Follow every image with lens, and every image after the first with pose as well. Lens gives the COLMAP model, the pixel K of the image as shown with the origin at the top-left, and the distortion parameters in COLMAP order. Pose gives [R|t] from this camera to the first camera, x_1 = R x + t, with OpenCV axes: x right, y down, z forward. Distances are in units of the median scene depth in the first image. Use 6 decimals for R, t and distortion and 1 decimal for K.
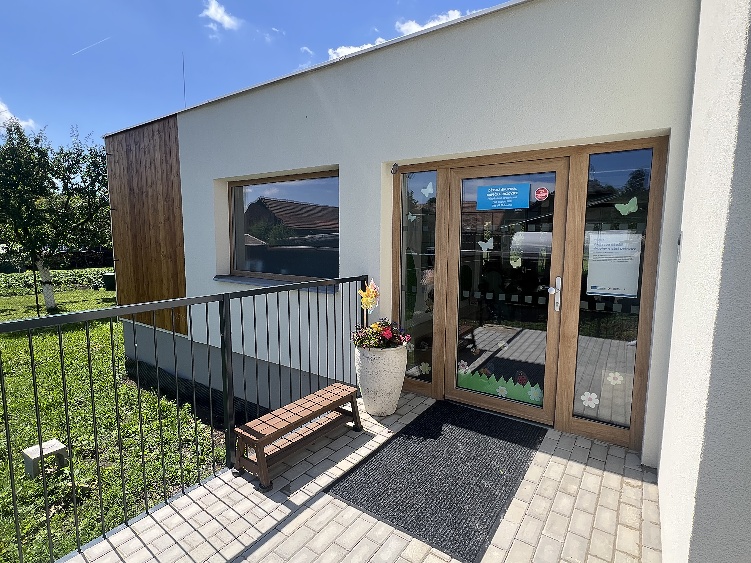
lens RADIAL K [[371.5, 0, 375.6], [0, 371.5, 278.3], [0, 0, 1]] dist [0.001447, 0.000065]
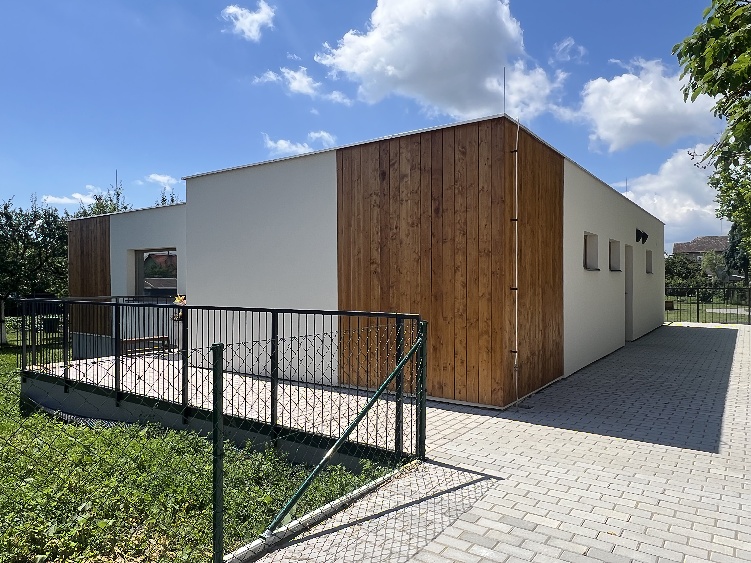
lens RADIAL K [[500.1, 0, 375.4], [0, 500.1, 282.0], [0, 0, 1]] dist [-0.006674, -0.001139]
pose [[0.999768, -0.013706, -0.016630, 0.709795], [0.011787, 0.993812, -0.110445, 0.160895], [0.018041, 0.110223, 0.993743, -1.212802]]
